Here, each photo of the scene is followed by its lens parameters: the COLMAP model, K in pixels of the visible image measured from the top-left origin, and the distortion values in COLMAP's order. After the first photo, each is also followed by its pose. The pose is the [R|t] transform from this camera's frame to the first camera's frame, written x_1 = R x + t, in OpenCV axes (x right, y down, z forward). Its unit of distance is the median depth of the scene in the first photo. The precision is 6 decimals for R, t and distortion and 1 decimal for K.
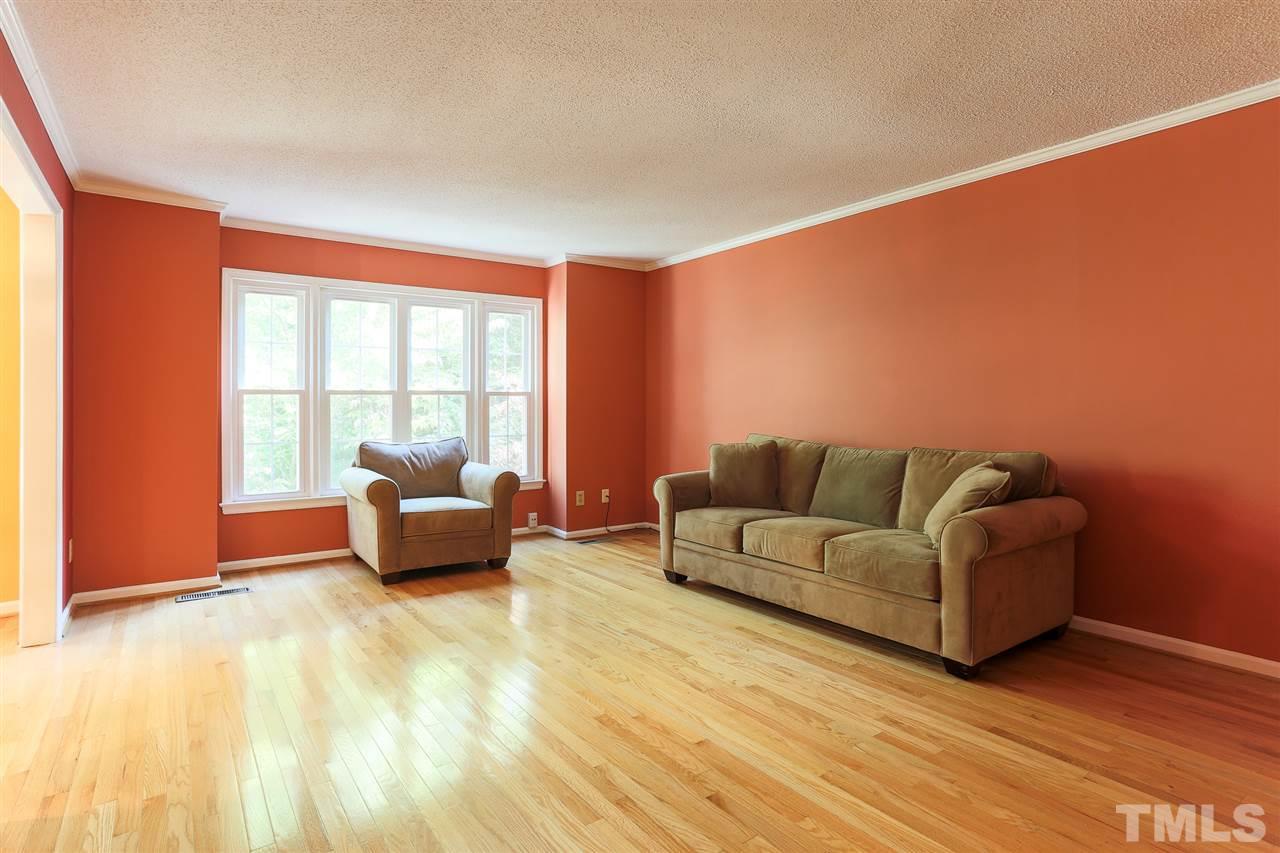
lens RADIAL K [[648.3, 0, 641.6], [0, 648.3, 417.4], [0, 0, 1]] dist [-0.006535, 0.000486]
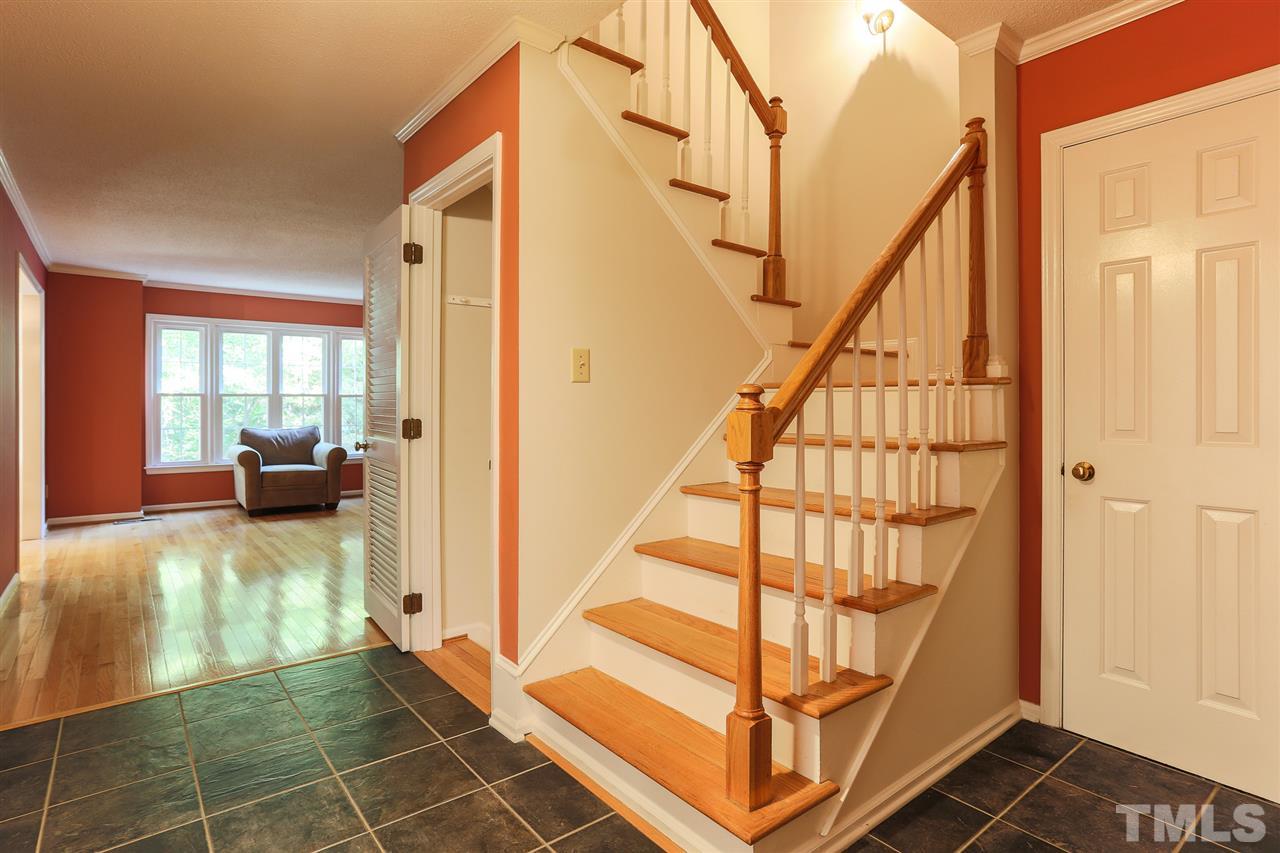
lens RADIAL K [[648.3, 0, 644.8], [0, 648.3, 421.3], [0, 0, 1]] dist [-0.006535, 0.000486]
pose [[0.998685, 0.003038, 0.051183, 0.478869], [-0.003452, 0.999962, 0.008000, 0.007669], [-0.051157, -0.008166, 0.998657, -0.622377]]
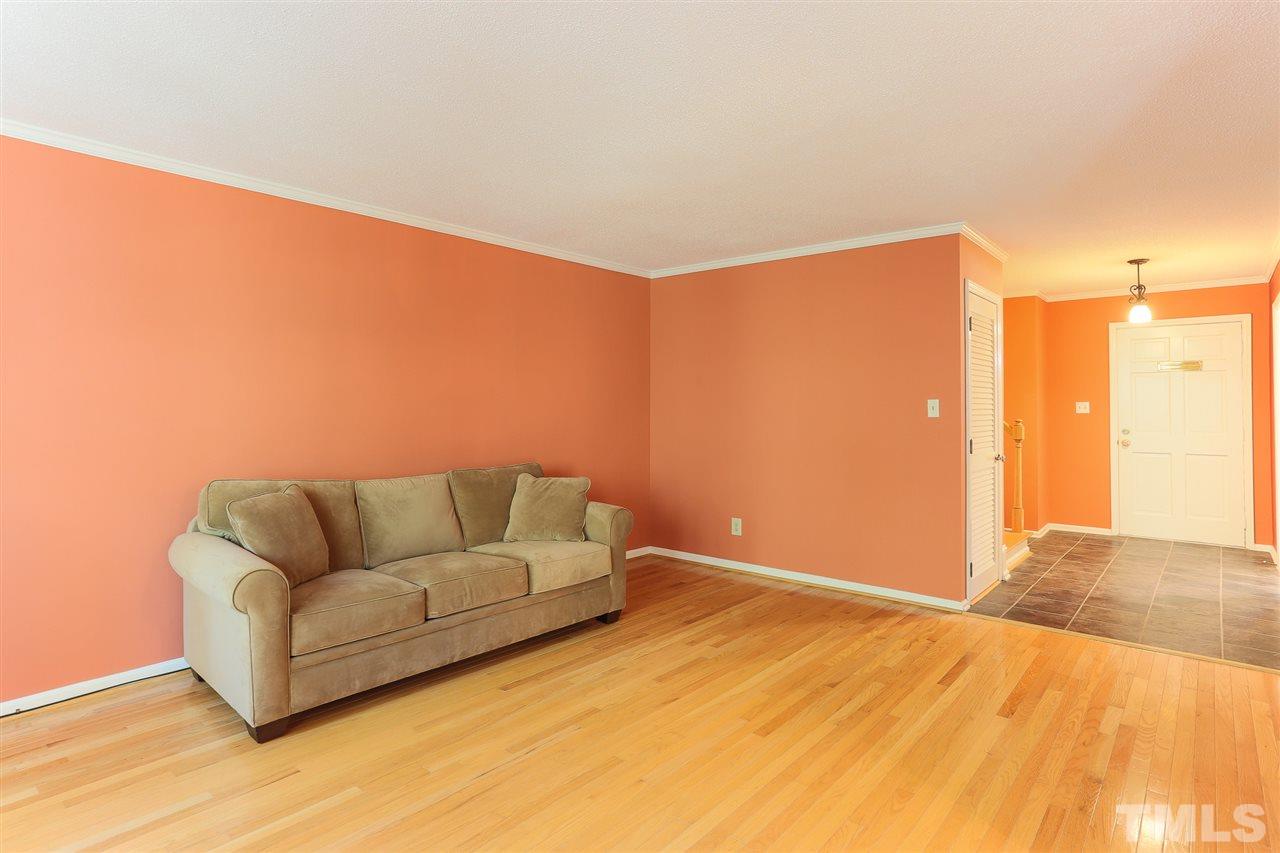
lens RADIAL K [[648.3, 0, 643.6], [0, 648.3, 417.8], [0, 0, 1]] dist [-0.006535, 0.000486]
pose [[-0.209842, -0.001520, 0.977734, -0.580284], [0.009840, 0.999945, 0.003666, -0.036378], [-0.977686, 0.010390, -0.209816, 0.763490]]
